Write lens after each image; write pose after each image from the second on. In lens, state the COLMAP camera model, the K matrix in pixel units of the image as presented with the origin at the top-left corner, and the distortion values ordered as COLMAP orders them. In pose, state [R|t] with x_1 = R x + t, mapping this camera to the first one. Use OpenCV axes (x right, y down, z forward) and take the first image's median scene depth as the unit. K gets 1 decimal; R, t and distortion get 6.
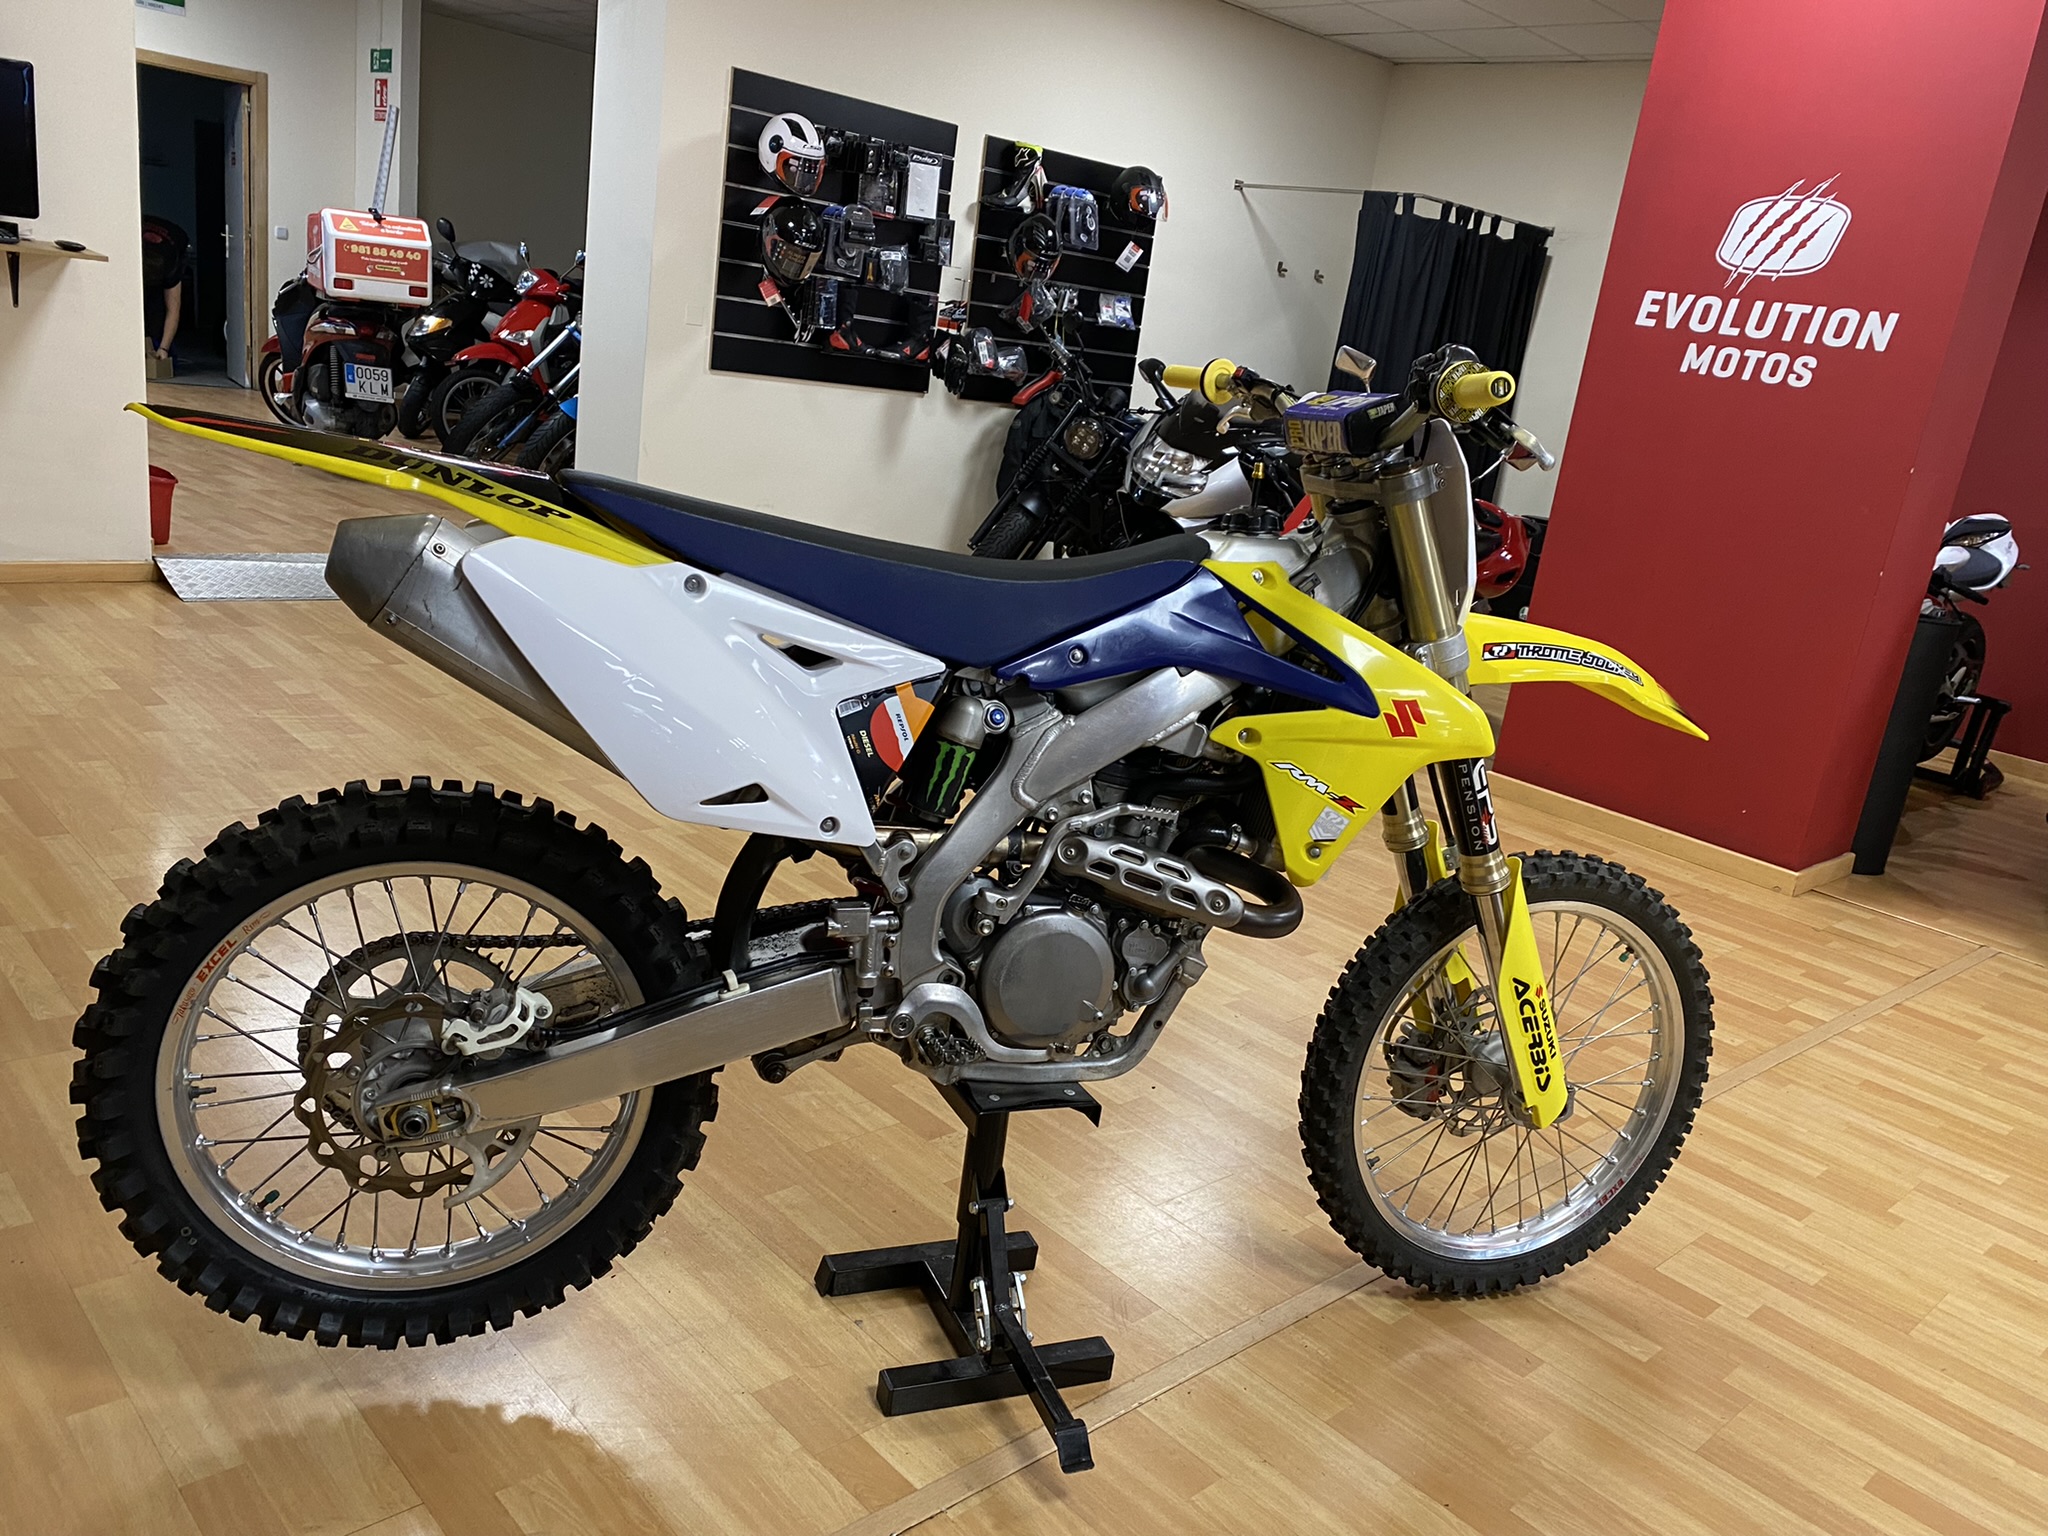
lens RADIAL K [[1561.6, 0, 1053.0], [0, 1561.6, 772.3], [0, 0, 1]] dist [0.025469, -0.005864]
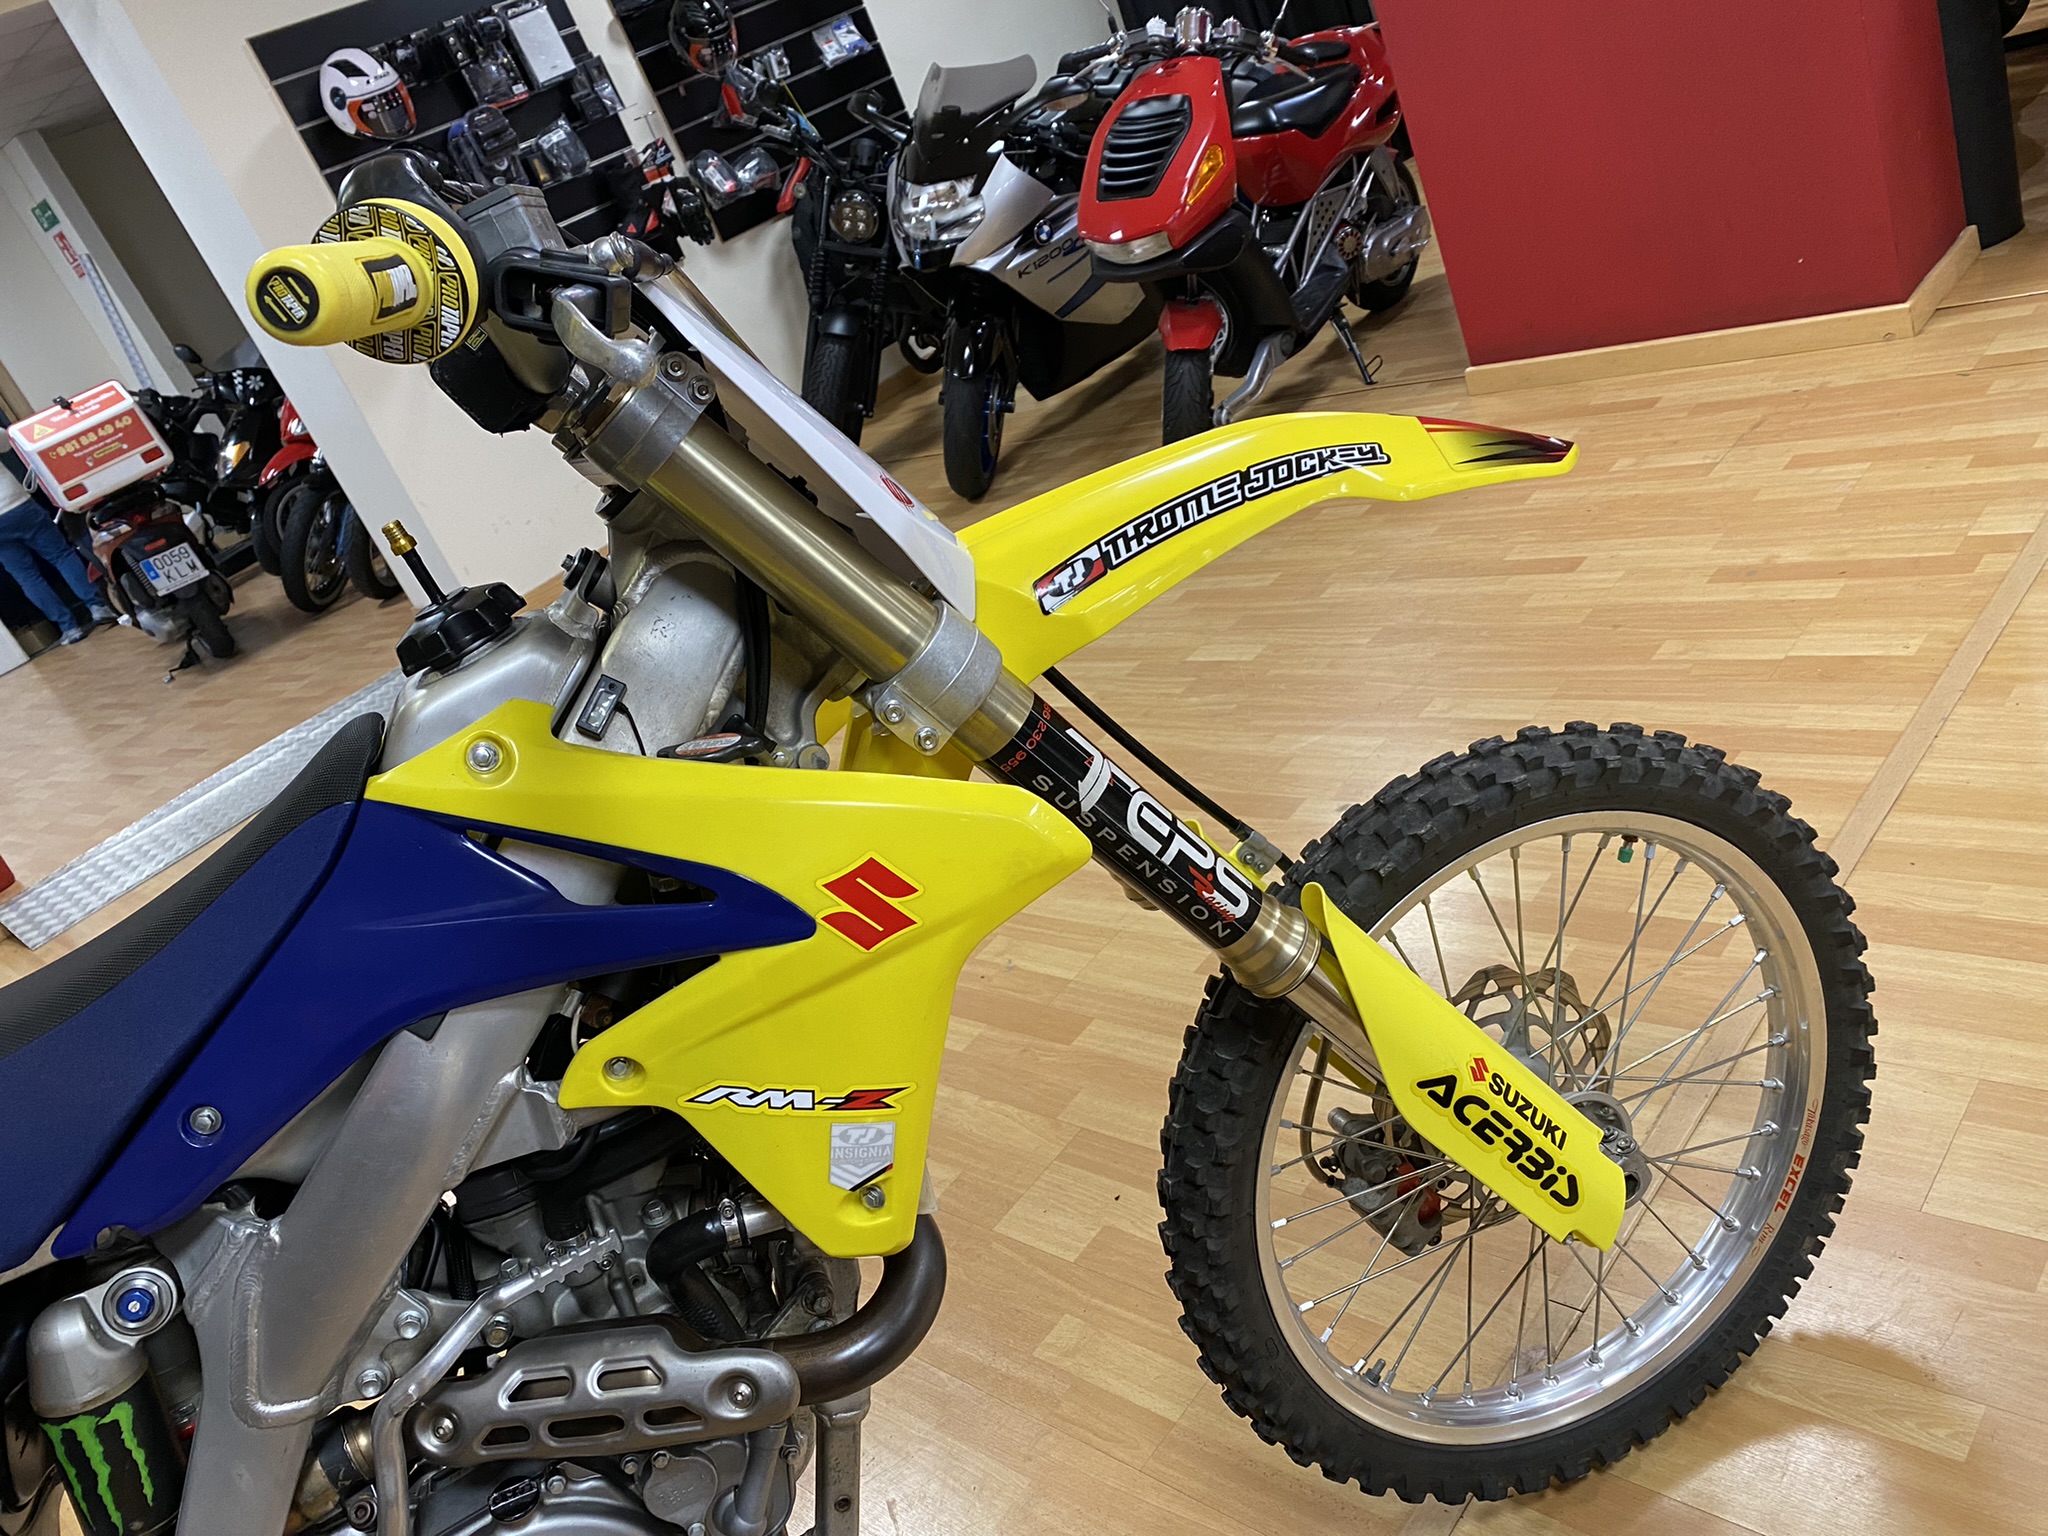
lens RADIAL K [[1571.1, 0, 1012.6], [0, 1571.1, 765.3], [0, 0, 1]] dist [-0.007071, 0.039136]
pose [[0.867127, -0.468645, -0.168708, 0.102642], [0.490417, 0.862519, 0.124705, -0.030598], [0.087071, -0.190873, 0.977745, 0.159889]]
